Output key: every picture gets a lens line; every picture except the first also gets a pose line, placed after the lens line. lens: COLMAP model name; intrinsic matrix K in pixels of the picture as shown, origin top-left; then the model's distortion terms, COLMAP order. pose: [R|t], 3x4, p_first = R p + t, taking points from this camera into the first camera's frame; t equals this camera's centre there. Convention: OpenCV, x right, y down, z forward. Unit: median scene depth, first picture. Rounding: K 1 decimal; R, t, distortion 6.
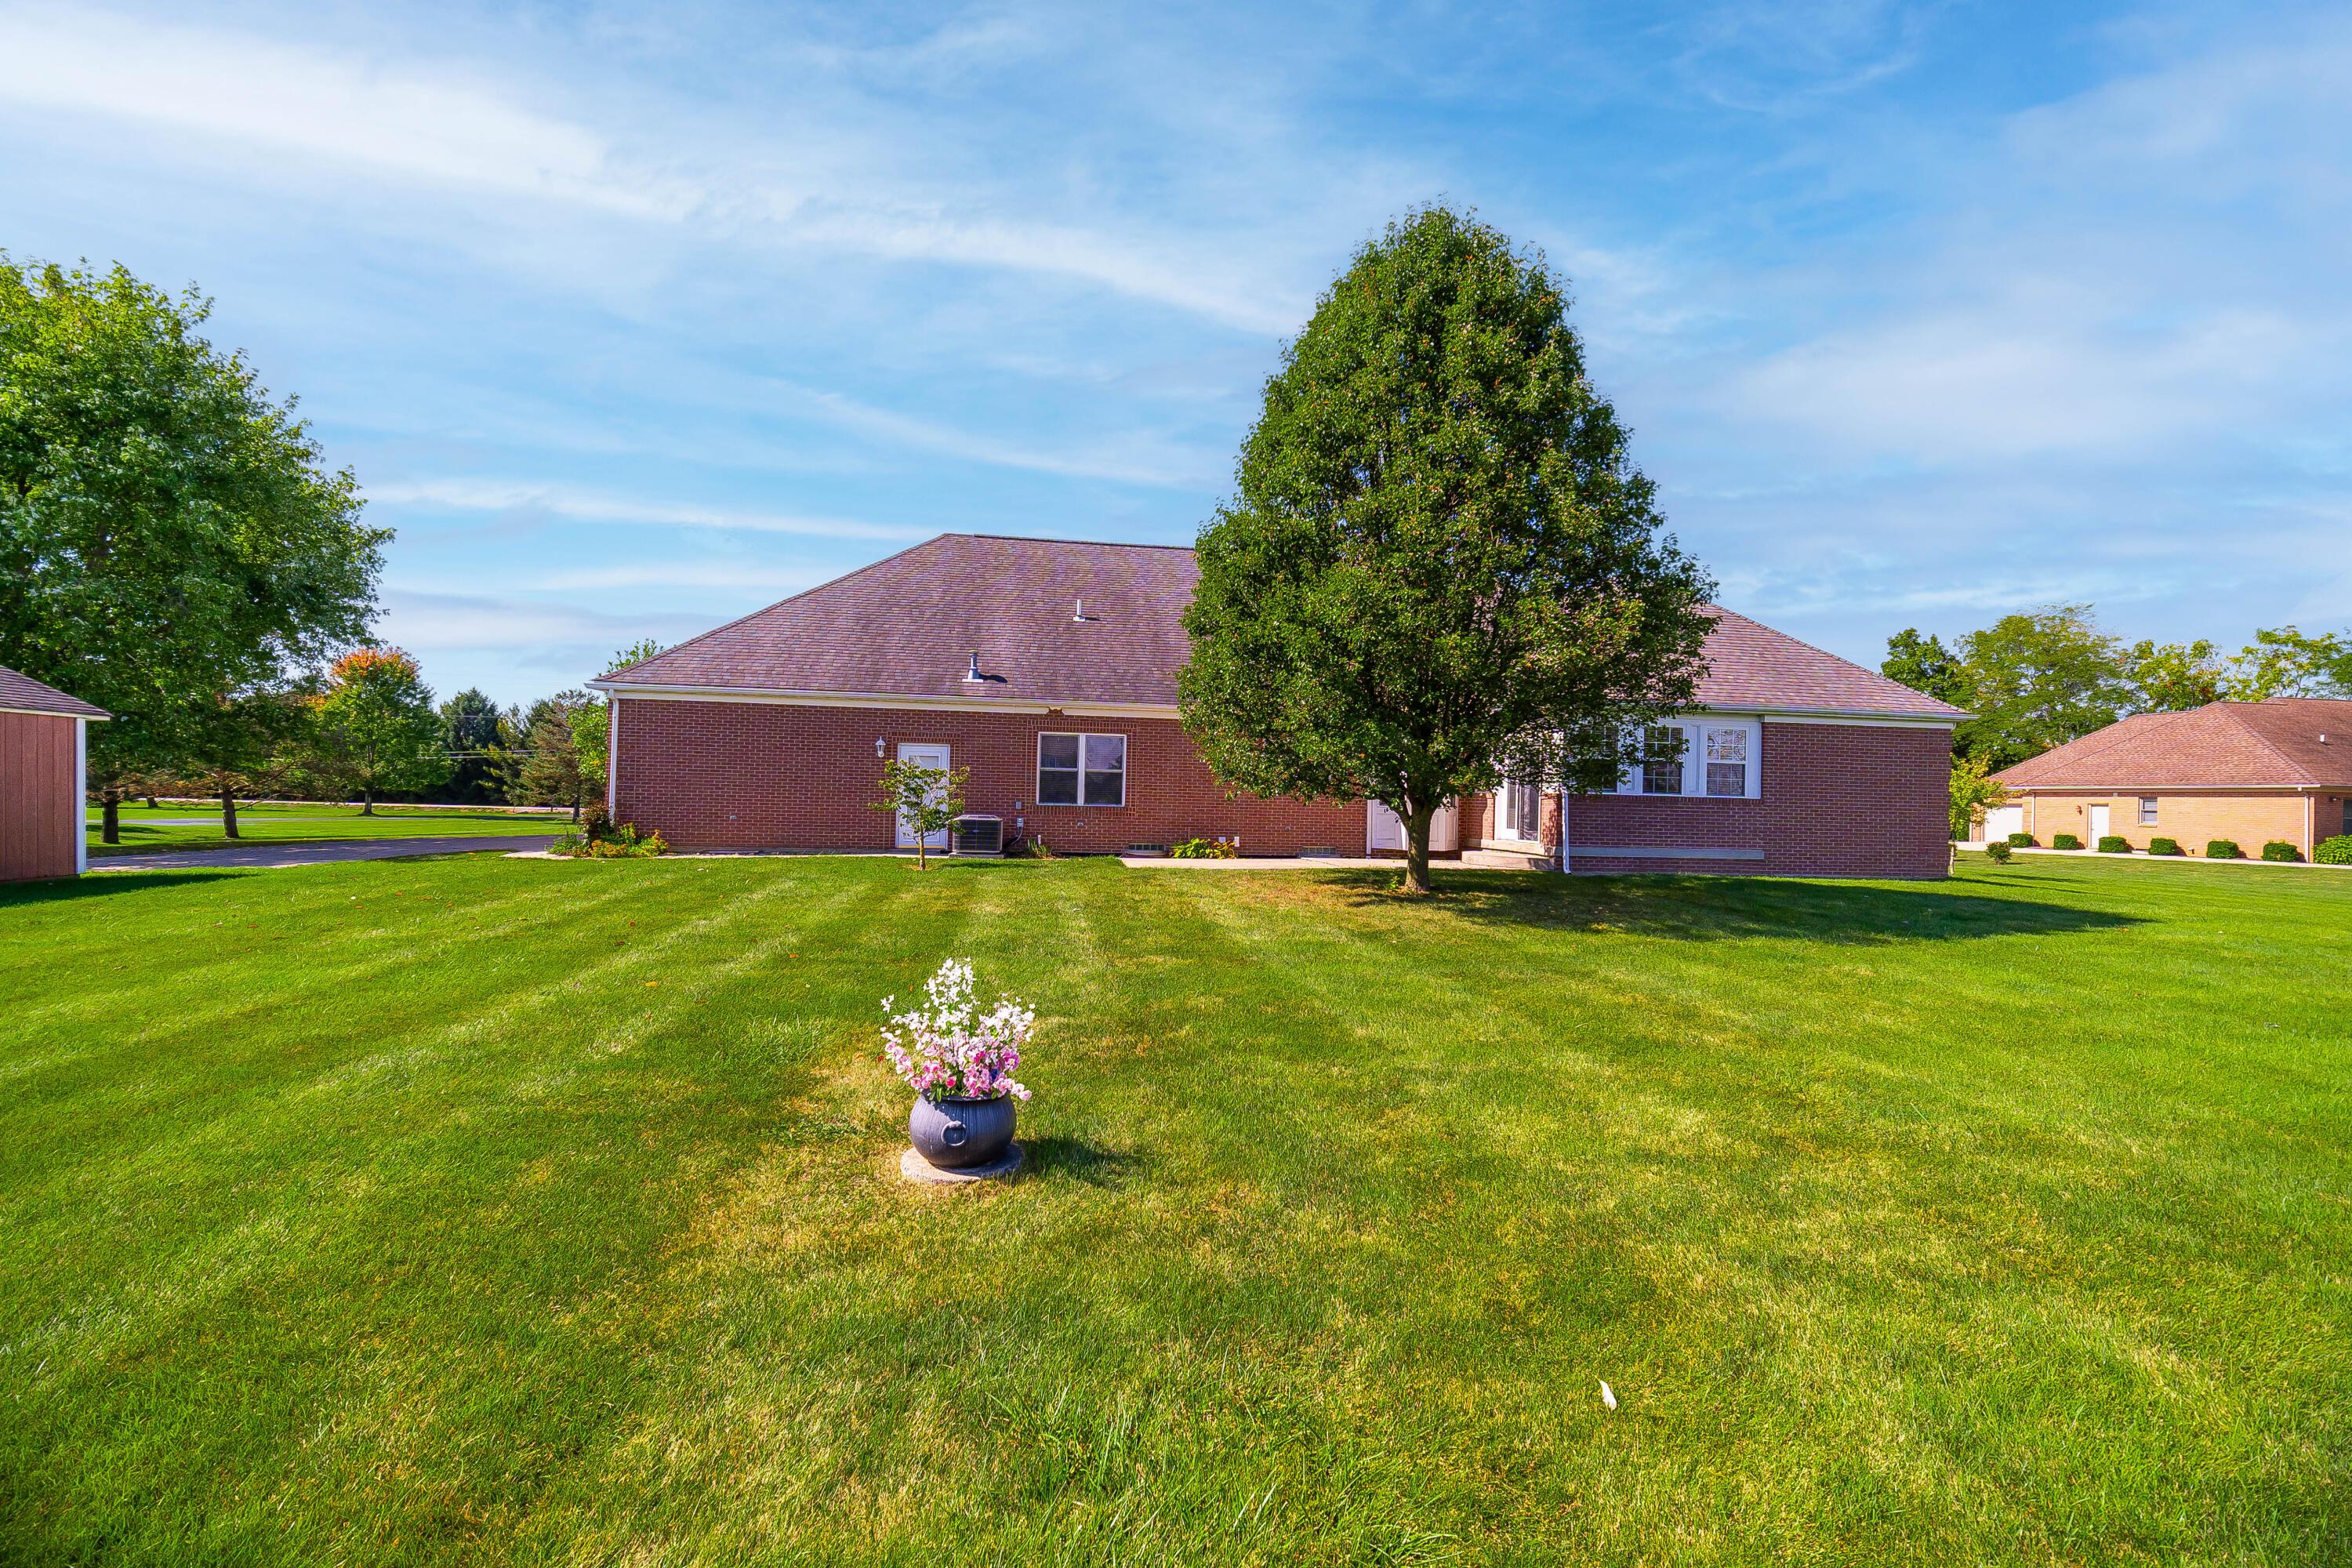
lens RADIAL K [[954.6, 0, 1176.0], [0, 954.6, 784.0], [0, 0, 1]] dist [-0.001772, -0.000420]
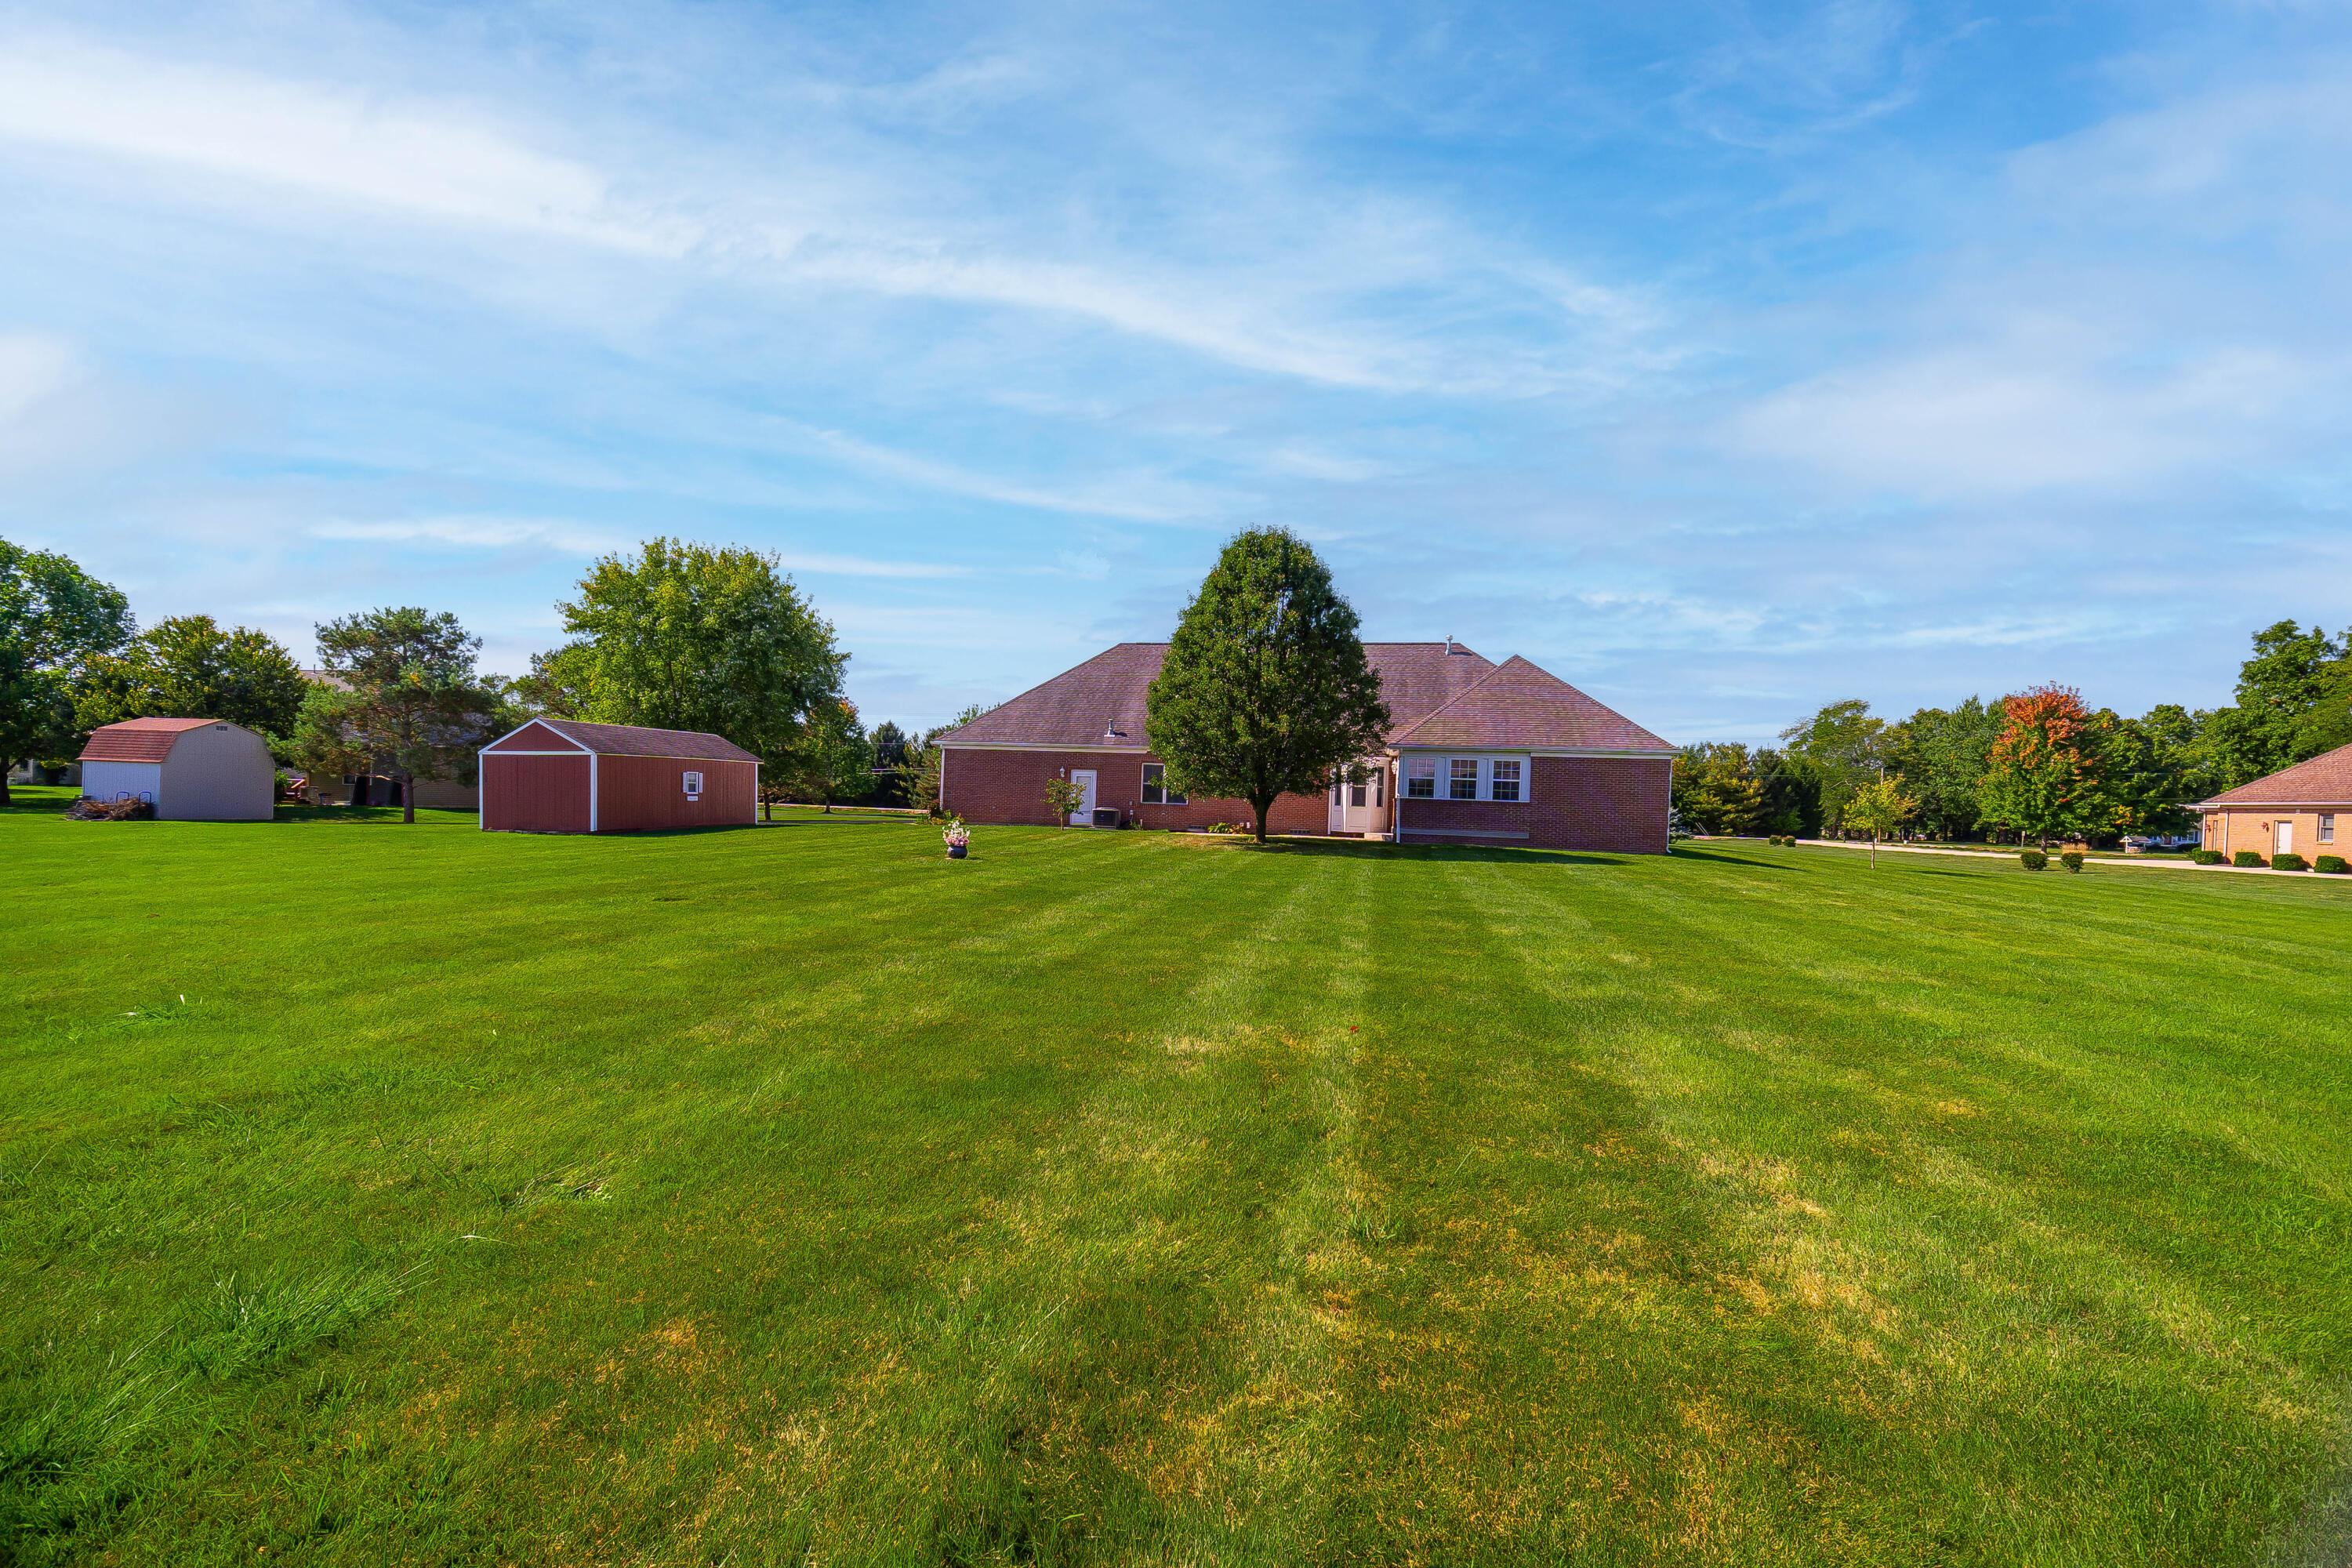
lens RADIAL K [[996.7, 0, 1176.0], [0, 996.7, 784.0], [0, 0, 1]] dist [0.001230, -0.000091]
pose [[0.936902, 0.002334, -0.349584, 0.447183], [-0.006805, 0.999910, -0.011562, 0.005112], [0.349526, 0.013211, 0.936834, -0.587443]]
